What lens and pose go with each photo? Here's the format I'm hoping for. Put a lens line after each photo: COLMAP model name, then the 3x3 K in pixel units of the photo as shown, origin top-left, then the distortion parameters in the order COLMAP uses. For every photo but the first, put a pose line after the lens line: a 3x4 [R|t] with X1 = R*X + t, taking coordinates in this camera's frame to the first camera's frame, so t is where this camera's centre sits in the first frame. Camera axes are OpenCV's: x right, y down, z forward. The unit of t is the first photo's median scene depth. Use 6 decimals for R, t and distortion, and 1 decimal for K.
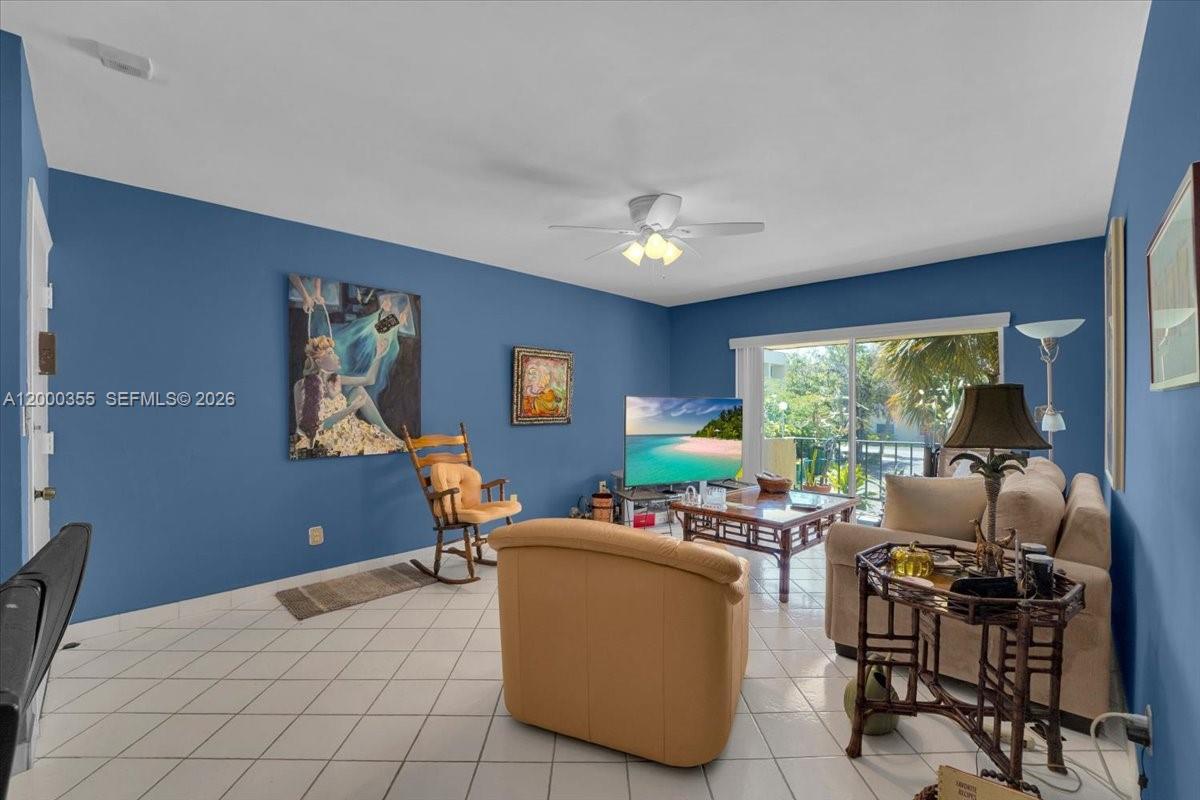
lens RADIAL K [[456.0, 0, 600.0], [0, 456.0, 400.0], [0, 0, 1]] dist [-0.000086, 0.000004]
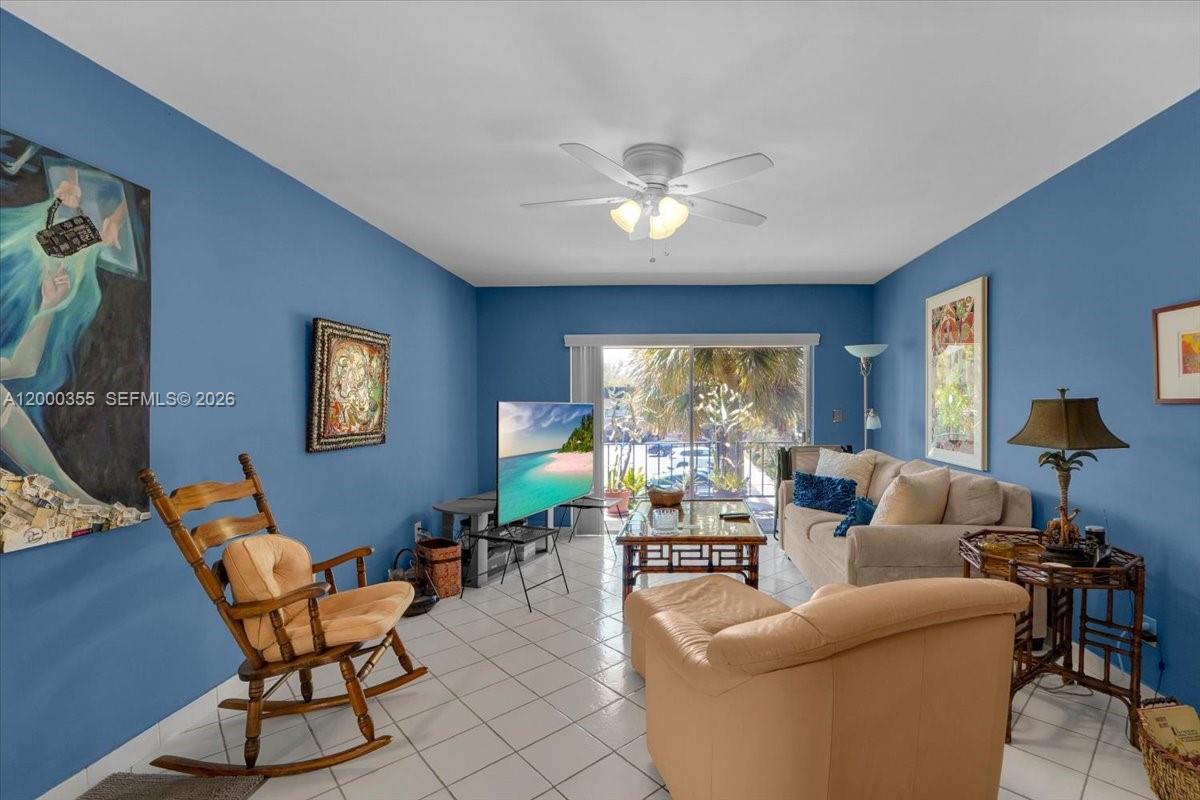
lens RADIAL K [[508.0, 0, 600.0], [0, 508.0, 400.0], [0, 0, 1]] dist [-0.003044, -0.000339]
pose [[0.751519, -0.001521, 0.659710, -0.403607], [0.002742, 0.999996, -0.000818, -0.011529], [-0.659706, 0.002424, 0.751520, 0.312831]]
